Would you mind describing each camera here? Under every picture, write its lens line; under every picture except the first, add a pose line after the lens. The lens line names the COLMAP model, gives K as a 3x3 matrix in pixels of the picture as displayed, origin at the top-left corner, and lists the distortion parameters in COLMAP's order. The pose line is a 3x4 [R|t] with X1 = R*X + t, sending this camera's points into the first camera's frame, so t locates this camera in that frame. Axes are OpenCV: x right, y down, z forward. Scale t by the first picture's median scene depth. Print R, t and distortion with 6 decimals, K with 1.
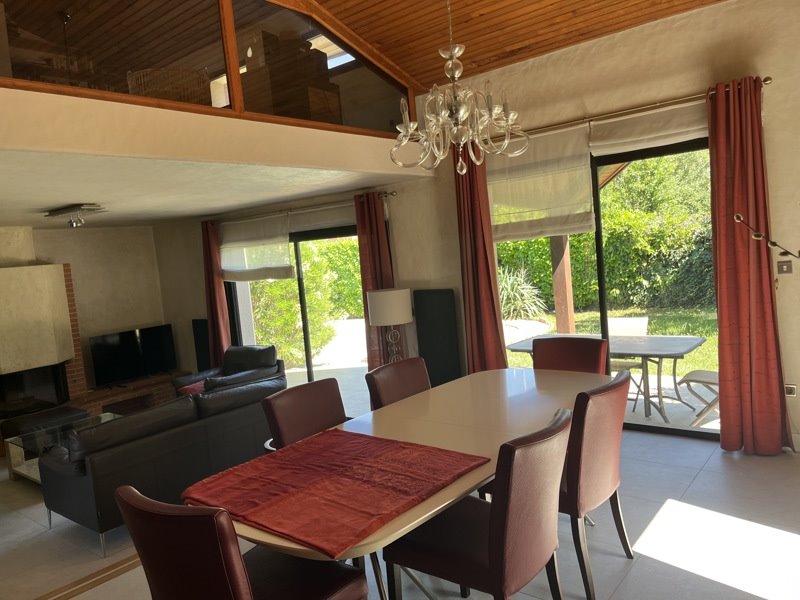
lens RADIAL K [[603.2, 0, 399.9], [0, 603.2, 301.6], [0, 0, 1]] dist [-0.002464, -0.009178]
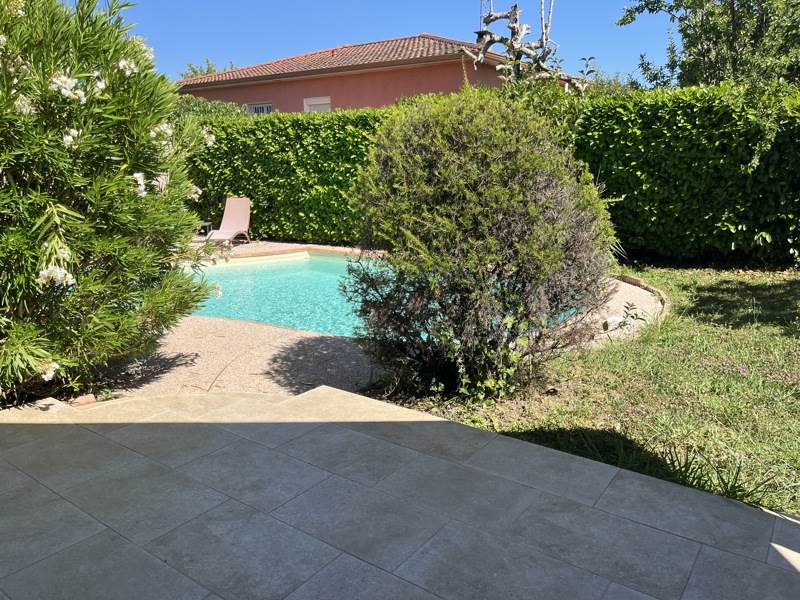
lens RADIAL K [[603.2, 0, 400.2], [0, 603.2, 300.0], [0, 0, 1]] dist [-0.002464, -0.009178]
pose [[0.992703, 0.083299, 0.087184, -0.012601], [-0.092925, 0.989251, 0.112902, 0.007194], [-0.076842, -0.120180, 0.989774, 0.368047]]
